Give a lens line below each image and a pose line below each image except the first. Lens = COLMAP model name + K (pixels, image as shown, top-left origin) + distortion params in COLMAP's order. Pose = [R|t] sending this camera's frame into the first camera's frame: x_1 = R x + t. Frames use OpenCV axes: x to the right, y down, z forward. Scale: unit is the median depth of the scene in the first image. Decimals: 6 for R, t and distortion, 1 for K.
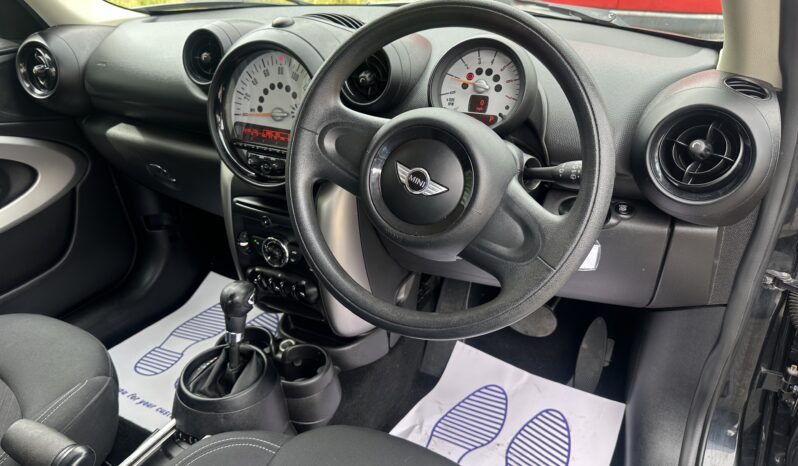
lens RADIAL K [[549.6, 0, 397.0], [0, 549.6, 226.8], [0, 0, 1]] dist [0.005443, -0.002684]
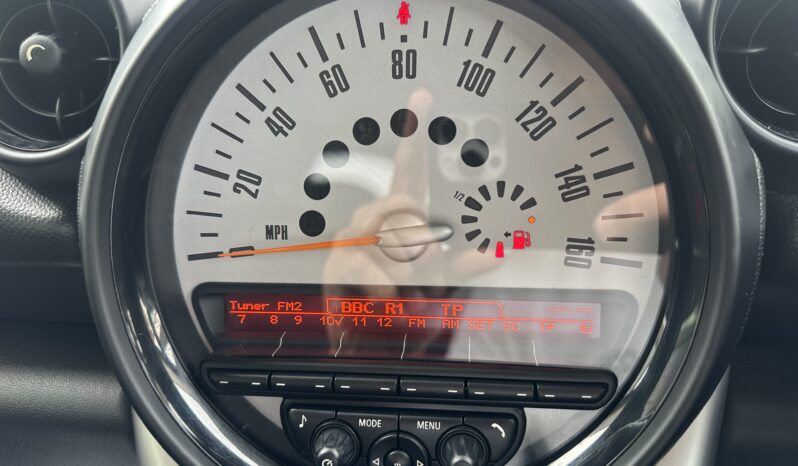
lens RADIAL K [[549.6, 0, 398.0], [0, 549.6, 233.2], [0, 0, 1]] dist [0.005443, -0.002684]
pose [[0.938442, -0.131799, 0.319305, -0.294118], [0.177488, 0.976978, -0.118373, -0.173106], [-0.296353, 0.167759, 0.940230, 0.751502]]
